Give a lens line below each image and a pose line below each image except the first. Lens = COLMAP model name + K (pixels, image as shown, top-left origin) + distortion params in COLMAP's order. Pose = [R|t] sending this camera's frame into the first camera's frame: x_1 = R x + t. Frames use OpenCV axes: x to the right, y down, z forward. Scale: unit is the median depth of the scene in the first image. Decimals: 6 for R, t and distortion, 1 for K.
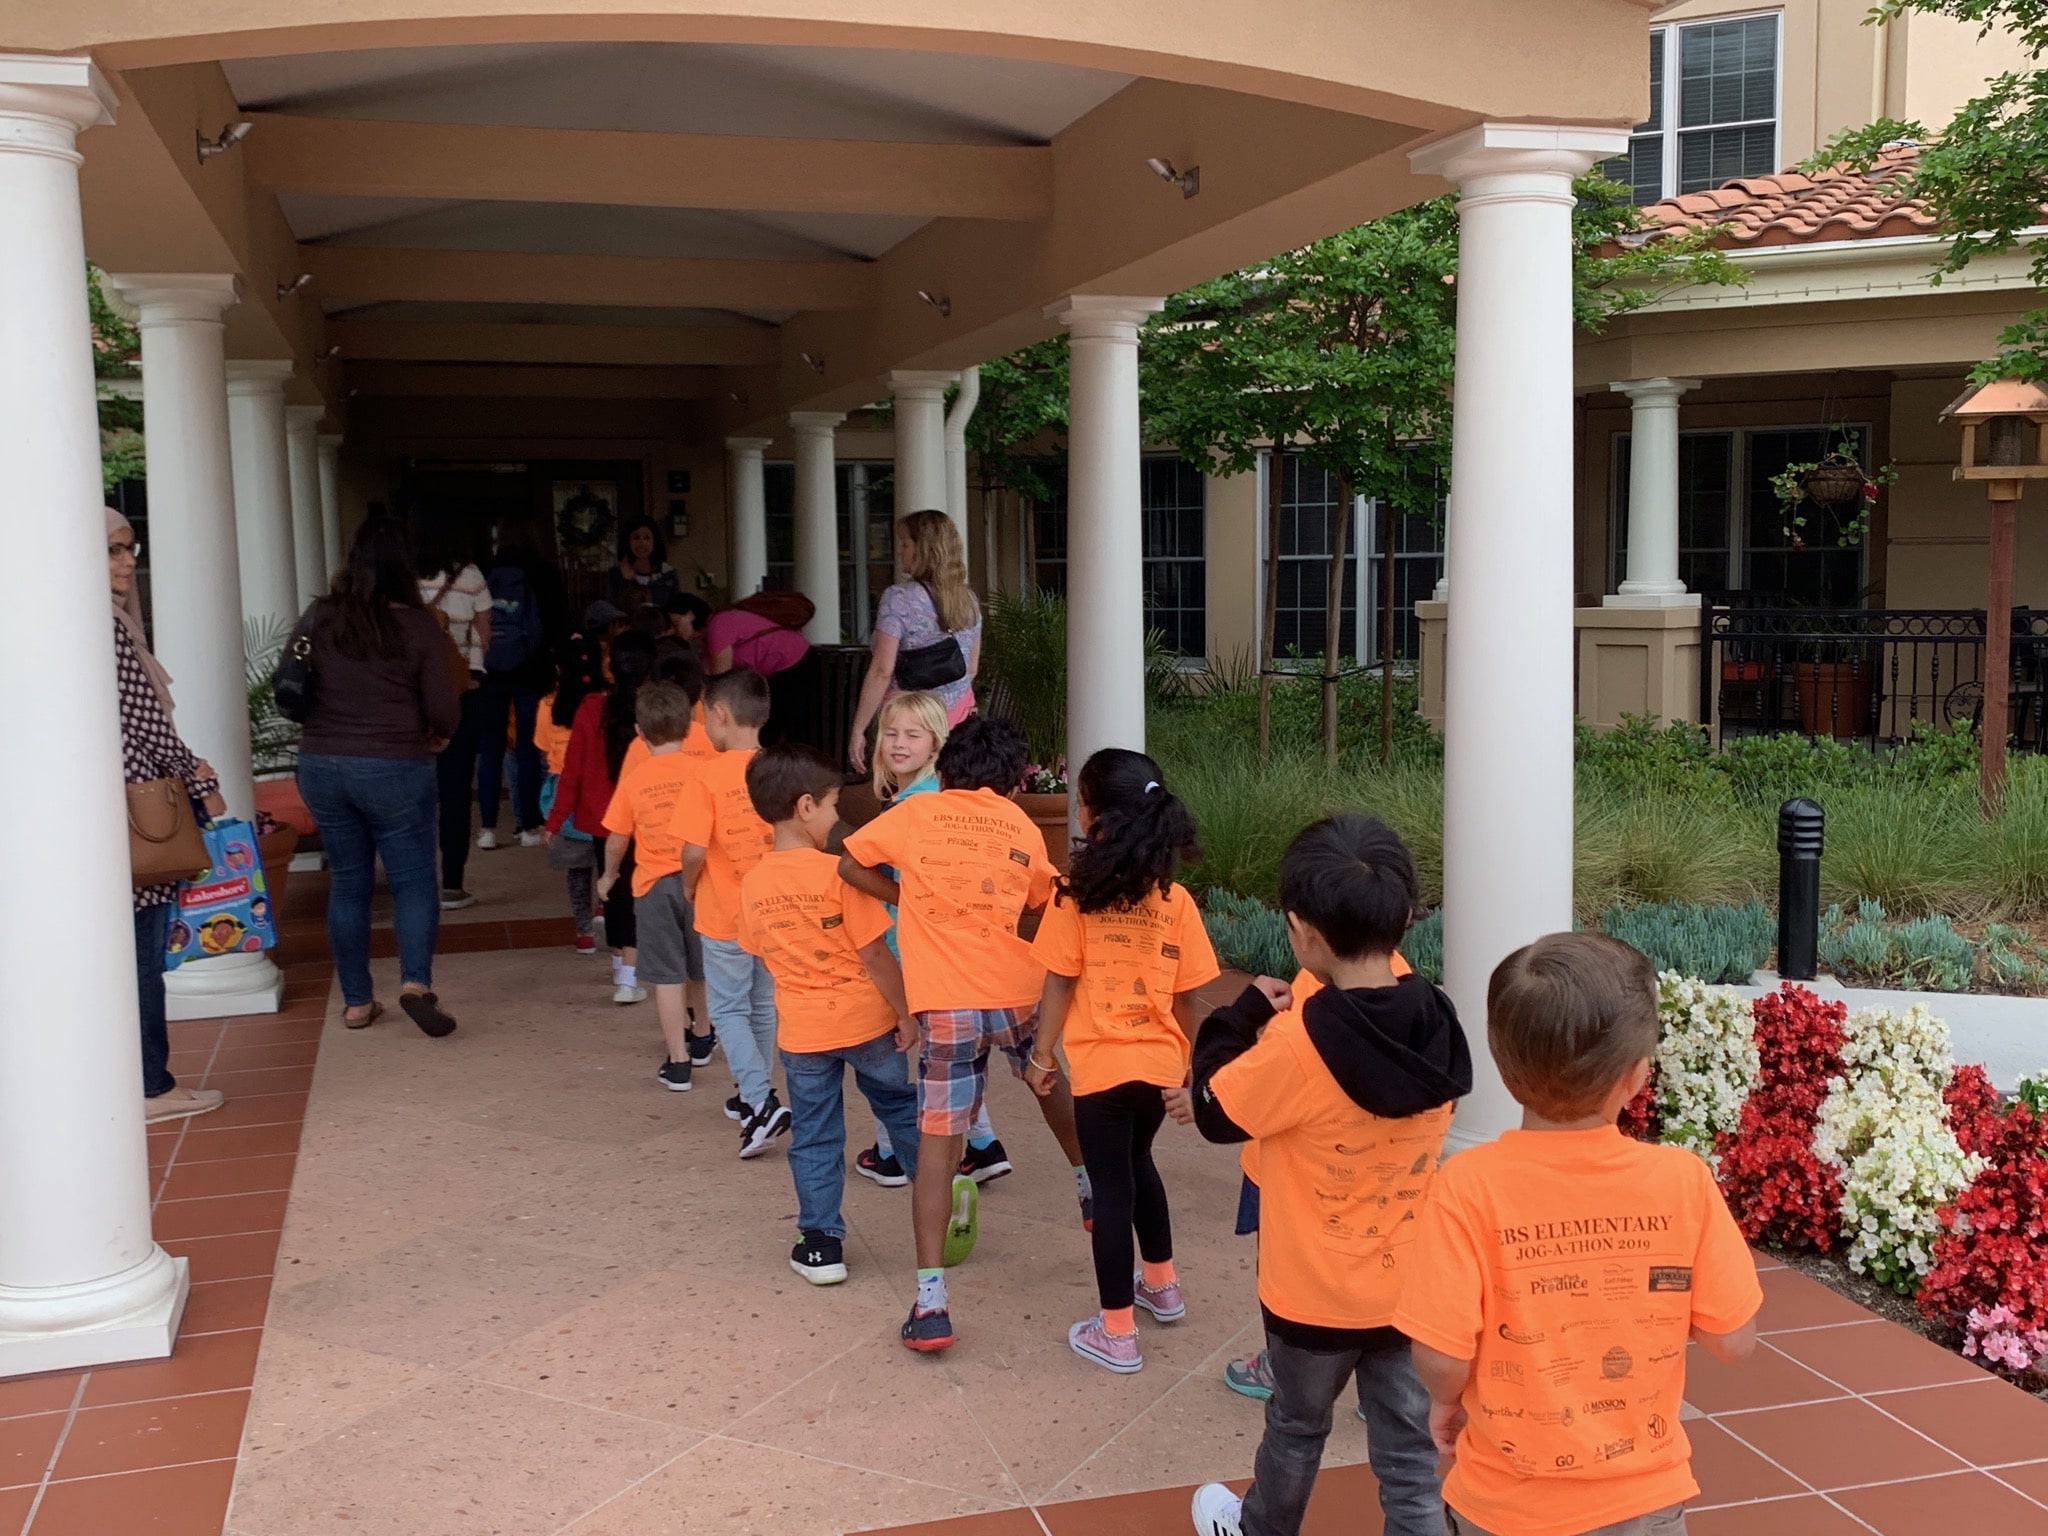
lens RADIAL K [[2080.5, 0, 1024.0], [0, 2080.5, 768.0], [0, 0, 1]] dist [0.098738, -0.319977]
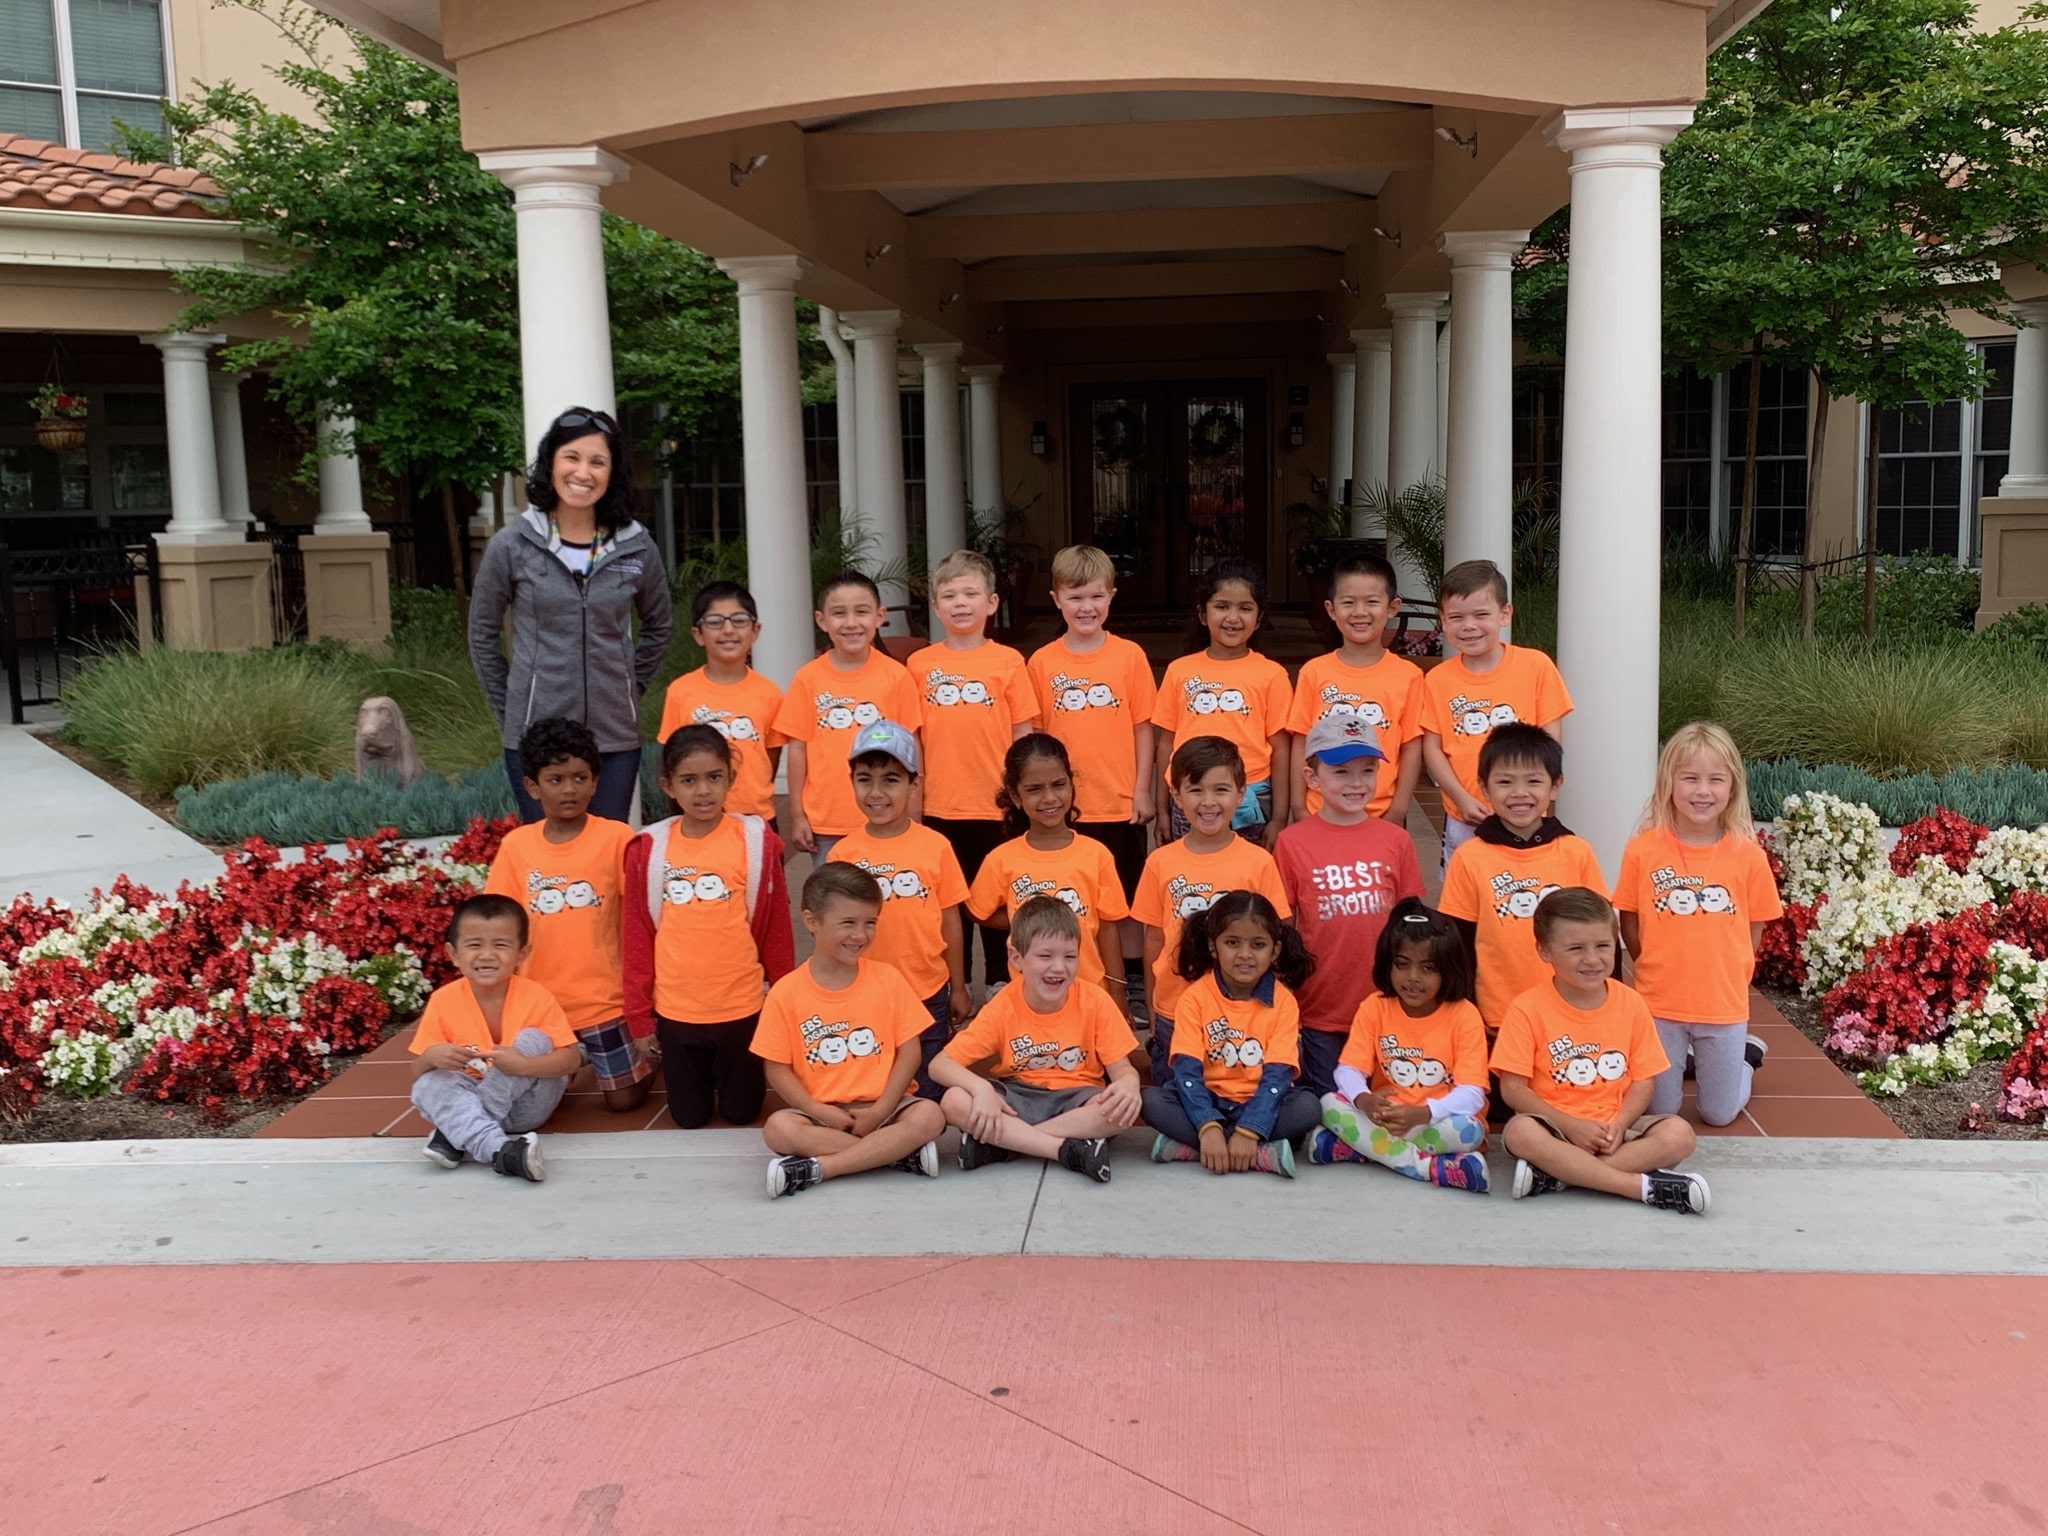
lens RADIAL K [[2084.4, 0, 1024.0], [0, 2084.4, 768.0], [0, 0, 1]] dist [-0.000538, -0.171621]
pose [[0.936377, 0.033703, -0.349374, 0.300313], [-0.019039, 0.998791, 0.045324, 0.038993], [0.350479, -0.035789, 0.935886, -0.273987]]
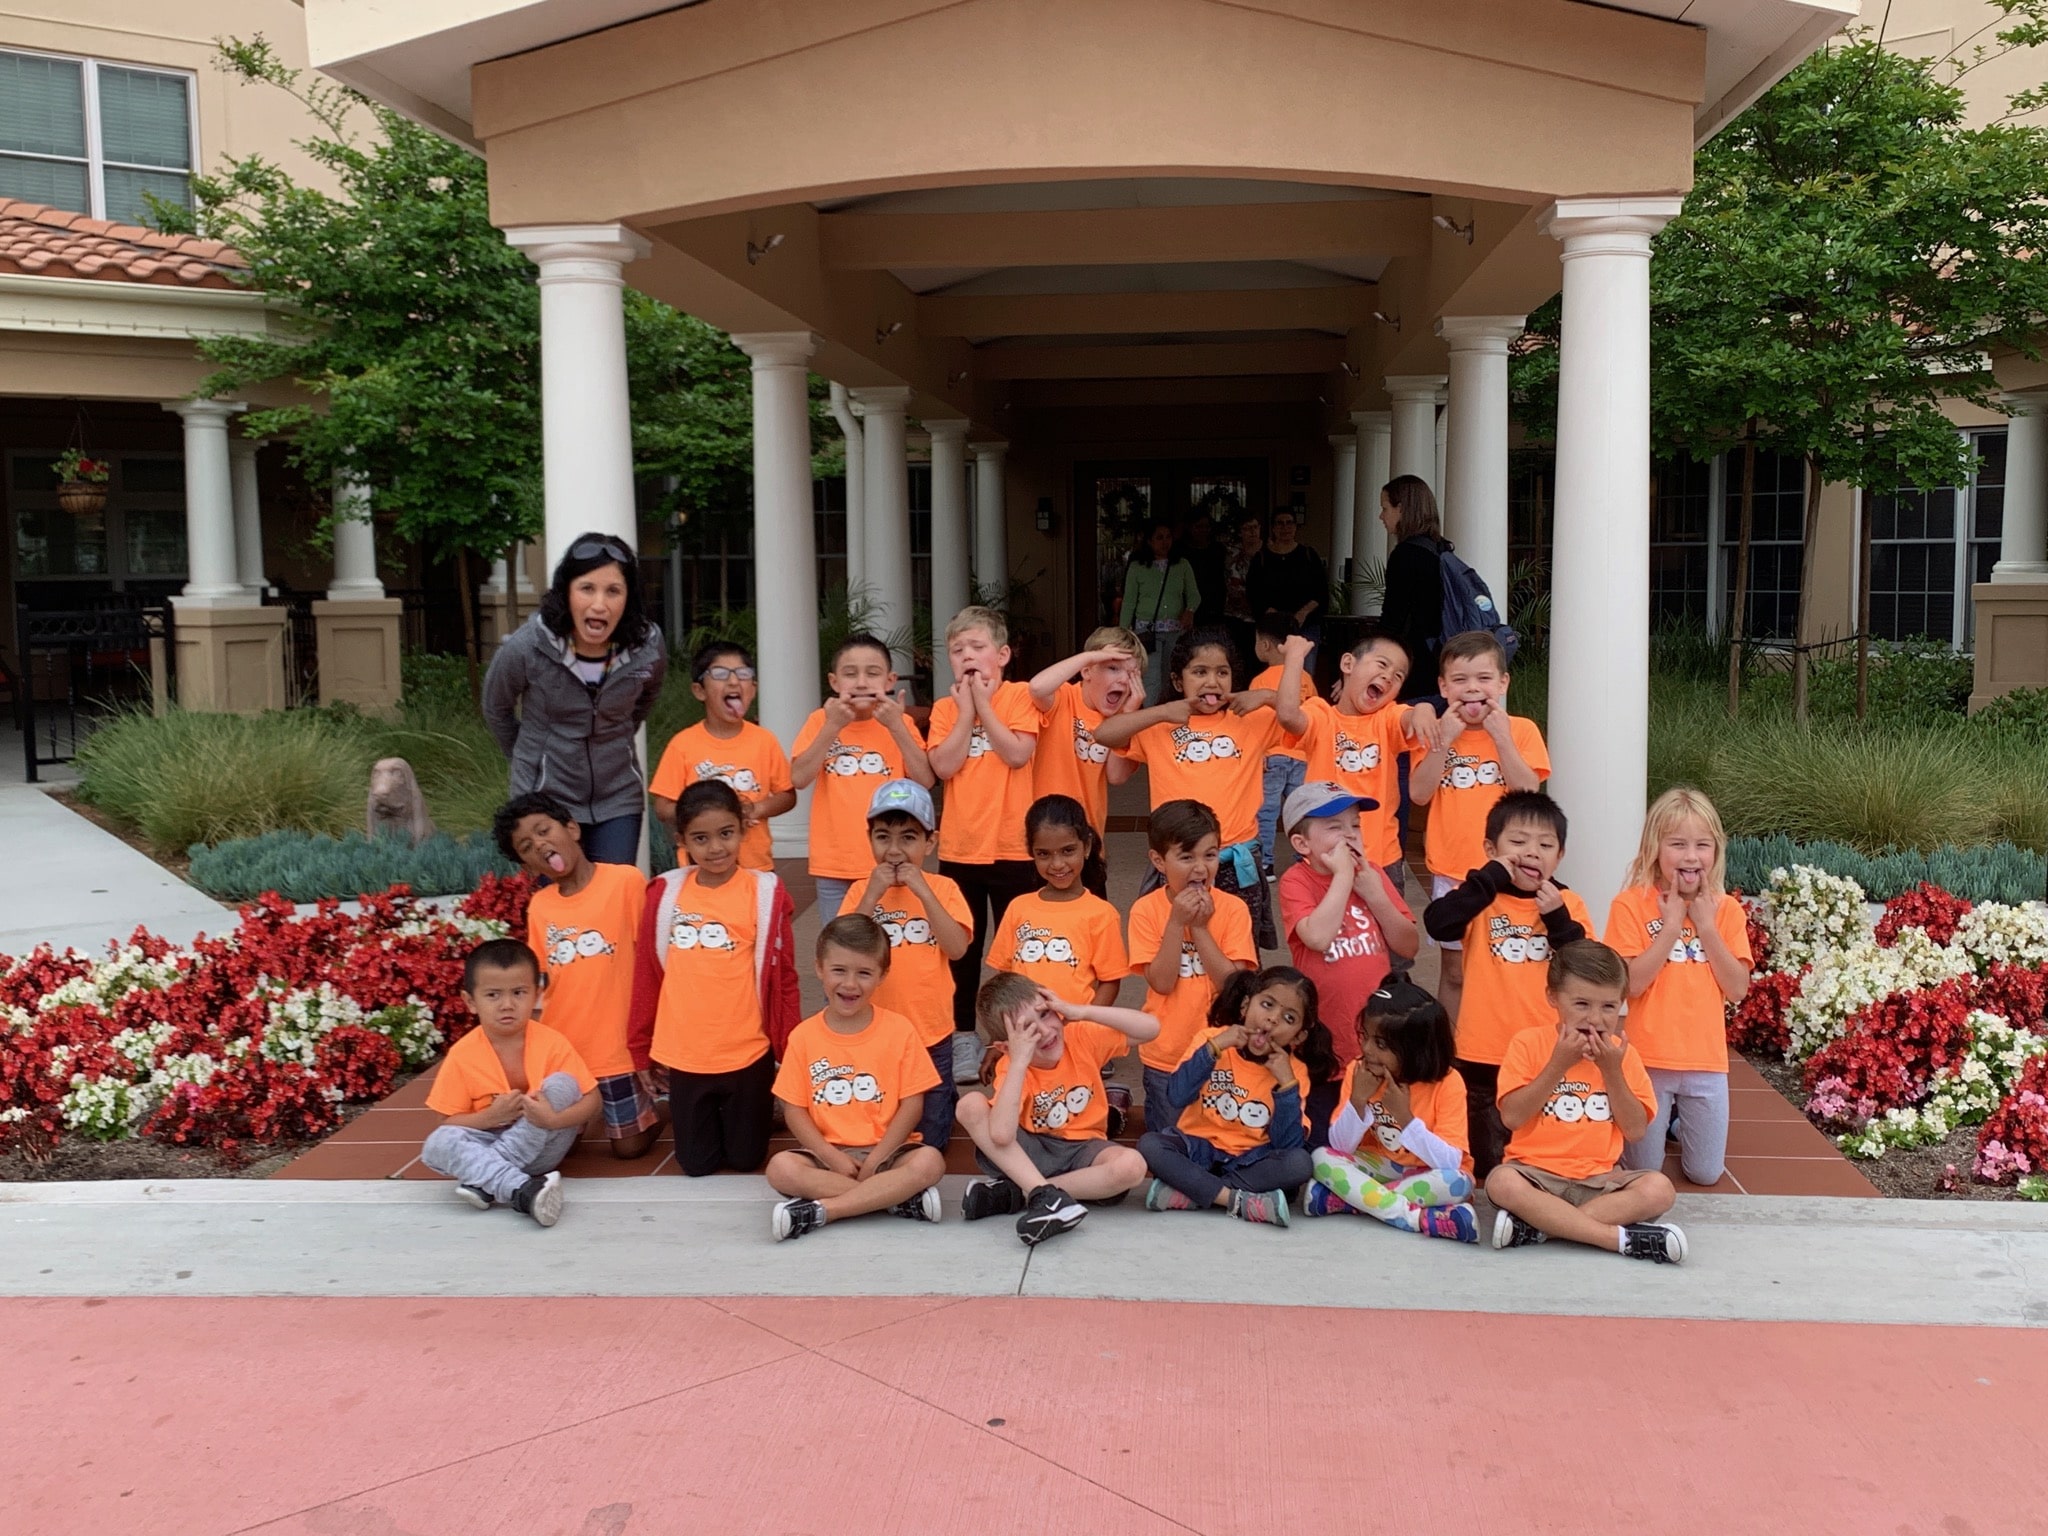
lens RADIAL K [[2080.5, 0, 1024.0], [0, 2080.5, 768.0], [0, 0, 1]] dist [0.002301, -0.214700]
pose [[0.935755, 0.032028, -0.351193, 0.307970], [-0.030881, 0.999484, 0.008868, 0.044719], [0.351295, 0.002547, 0.936261, -0.295331]]
